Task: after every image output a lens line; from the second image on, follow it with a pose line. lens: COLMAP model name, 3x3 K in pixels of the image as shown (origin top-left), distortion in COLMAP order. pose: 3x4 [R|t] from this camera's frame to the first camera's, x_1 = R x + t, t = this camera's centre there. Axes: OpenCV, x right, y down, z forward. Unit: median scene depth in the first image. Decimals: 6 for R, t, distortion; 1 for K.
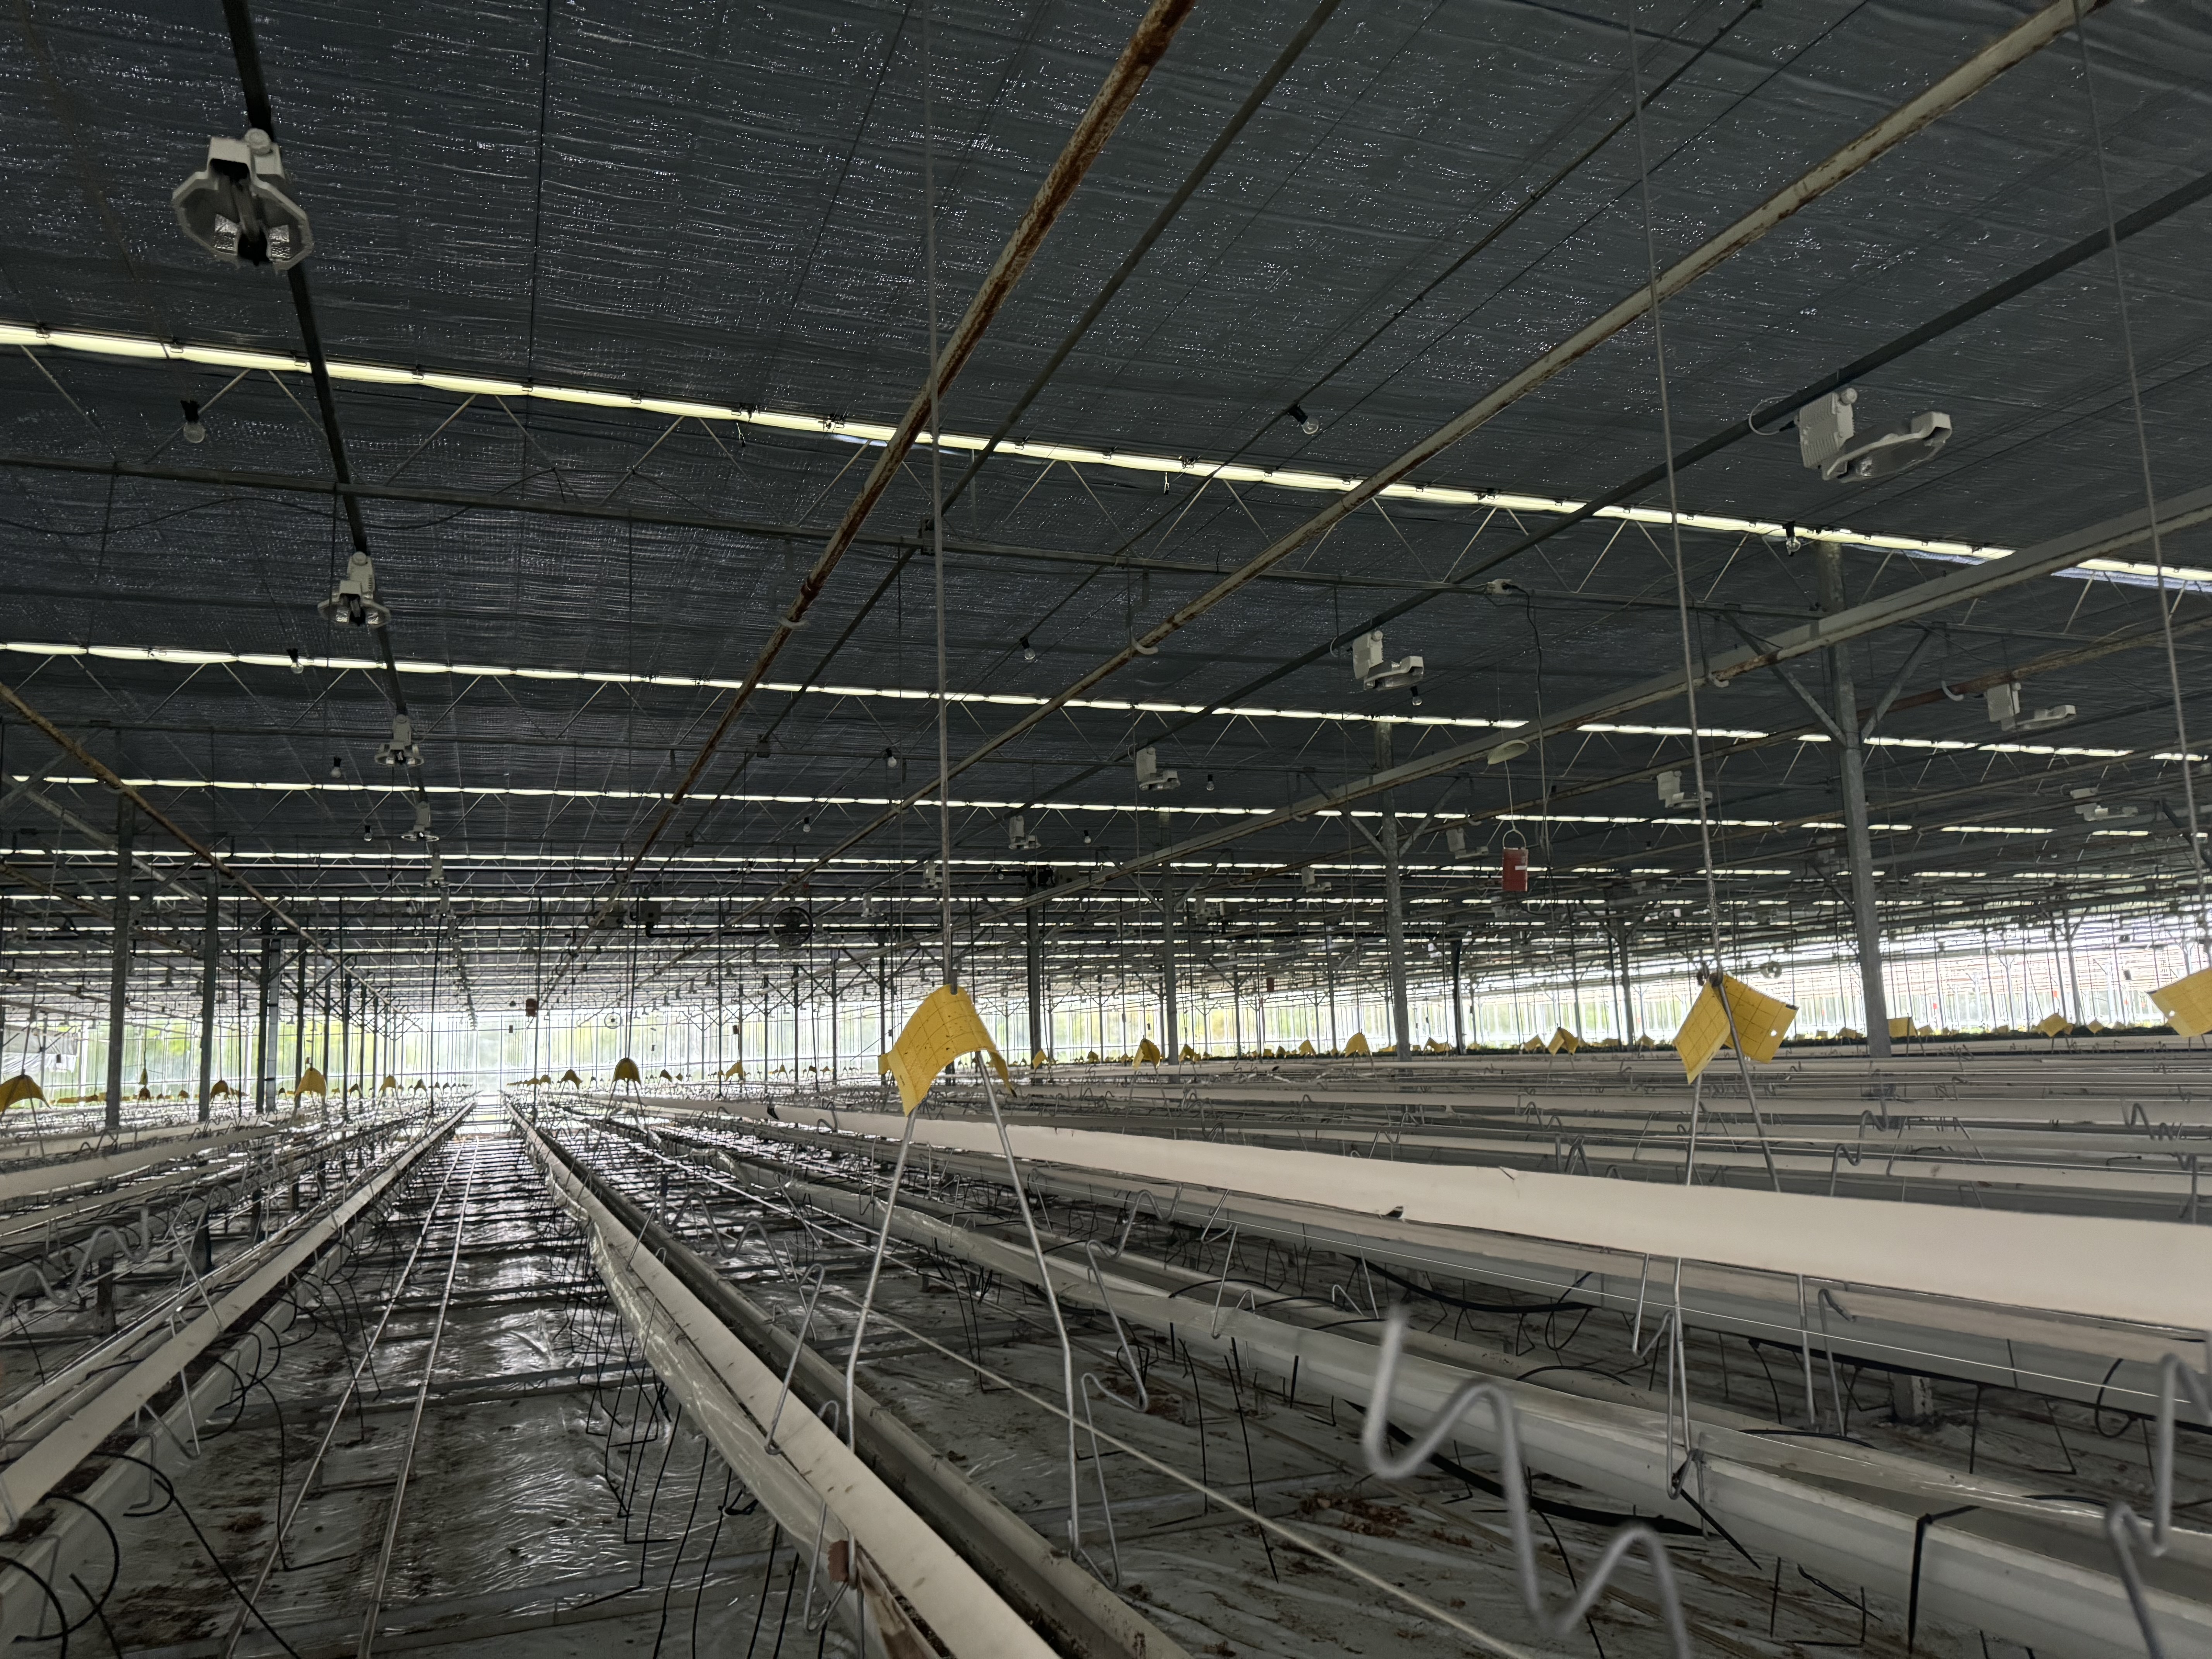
lens RADIAL K [[1502.3, 0, 1106.0], [0, 1502.3, 829.5], [0, 0, 1]] dist [-0.001382, -0.000739]
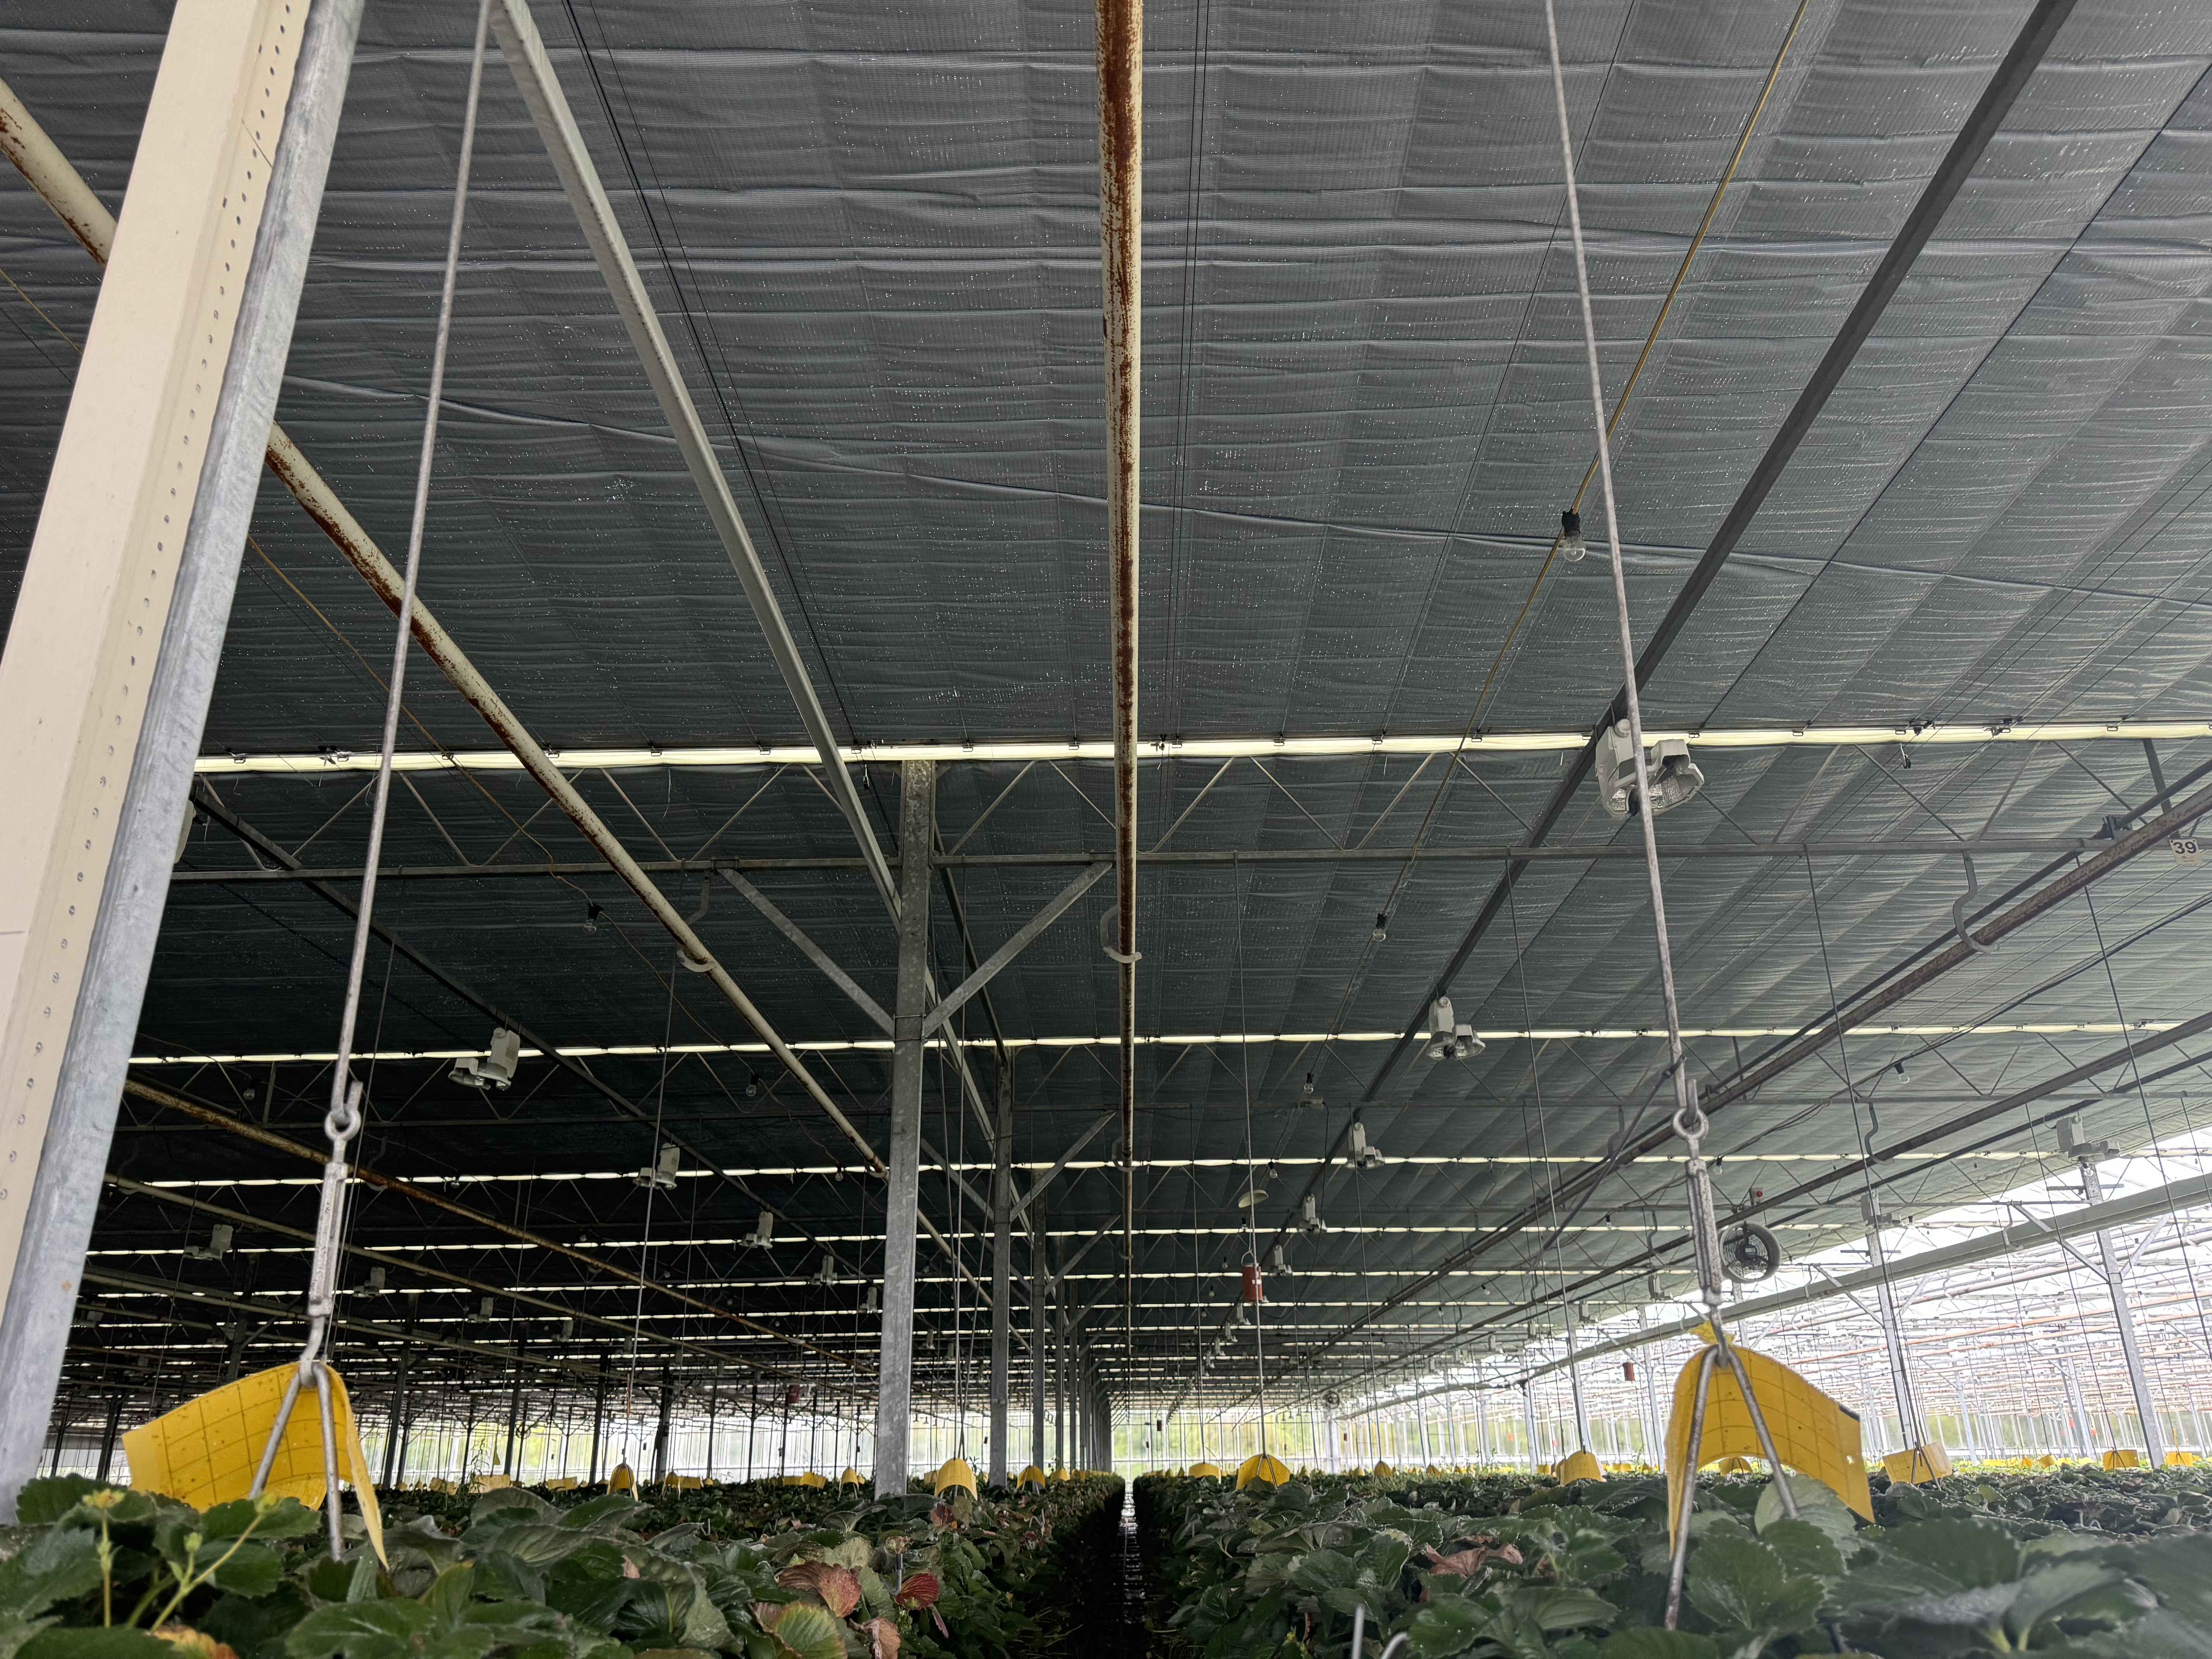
lens RADIAL K [[1623.8, 0, 1106.0], [0, 1623.8, 829.5], [0, 0, 1]] dist [-0.130850, 0.129202]
pose [[0.920992, -0.116705, -0.371691, 0.572619], [0.031717, 0.973370, -0.227035, 0.011284], [0.388289, 0.197309, 0.900167, 0.241810]]
